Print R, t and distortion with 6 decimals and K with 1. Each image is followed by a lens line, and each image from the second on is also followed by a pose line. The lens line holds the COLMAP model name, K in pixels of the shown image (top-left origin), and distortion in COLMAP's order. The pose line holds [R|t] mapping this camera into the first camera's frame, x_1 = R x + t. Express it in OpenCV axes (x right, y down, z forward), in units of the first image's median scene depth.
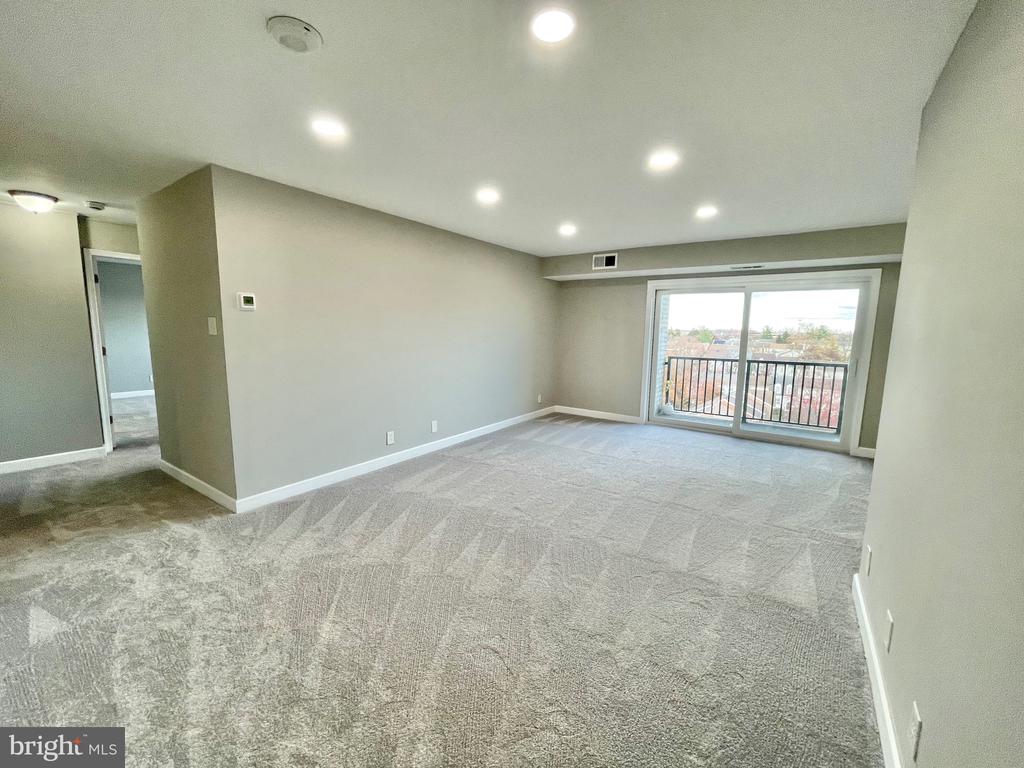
lens RADIAL K [[415.5, 0, 511.4], [0, 415.5, 384.1], [0, 0, 1]] dist [0.001570, 0.000079]
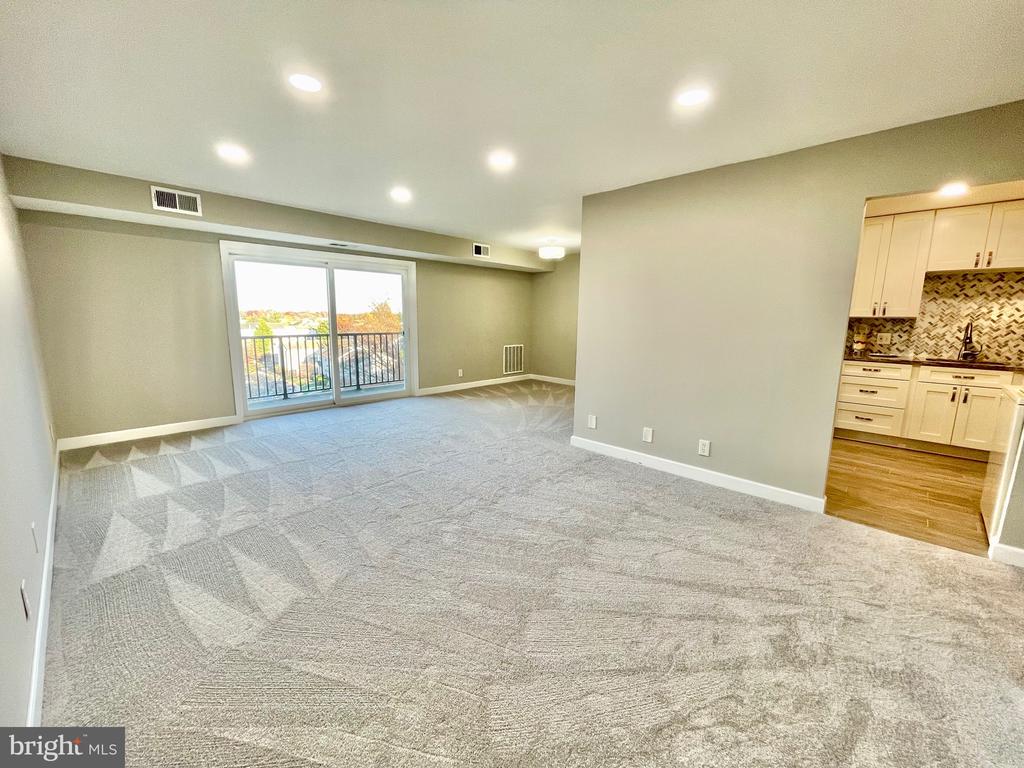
lens RADIAL K [[415.5, 0, 515.9], [0, 415.5, 385.7], [0, 0, 1]] dist [0.001570, 0.000079]
pose [[0.147764, -0.183367, 0.971876, -0.419066], [0.119679, 0.978757, 0.166469, -0.048747], [-0.981755, 0.091715, 0.166570, 0.380643]]
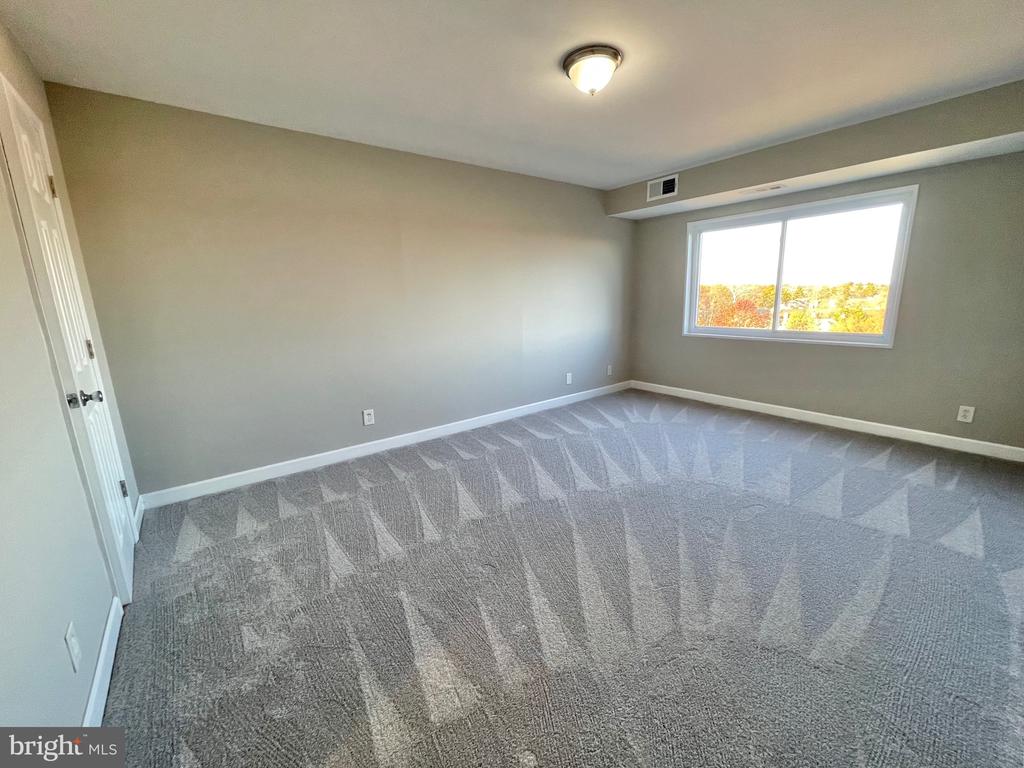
lens RADIAL K [[415.5, 0, 517.7], [0, 415.5, 384.7], [0, 0, 1]] dist [0.001570, 0.000079]
pose [[0.967151, 0.016558, -0.253663, 0.174735], [0.001098, 0.997595, 0.069302, 0.002512], [0.254200, -0.067304, 0.964807, 0.202471]]
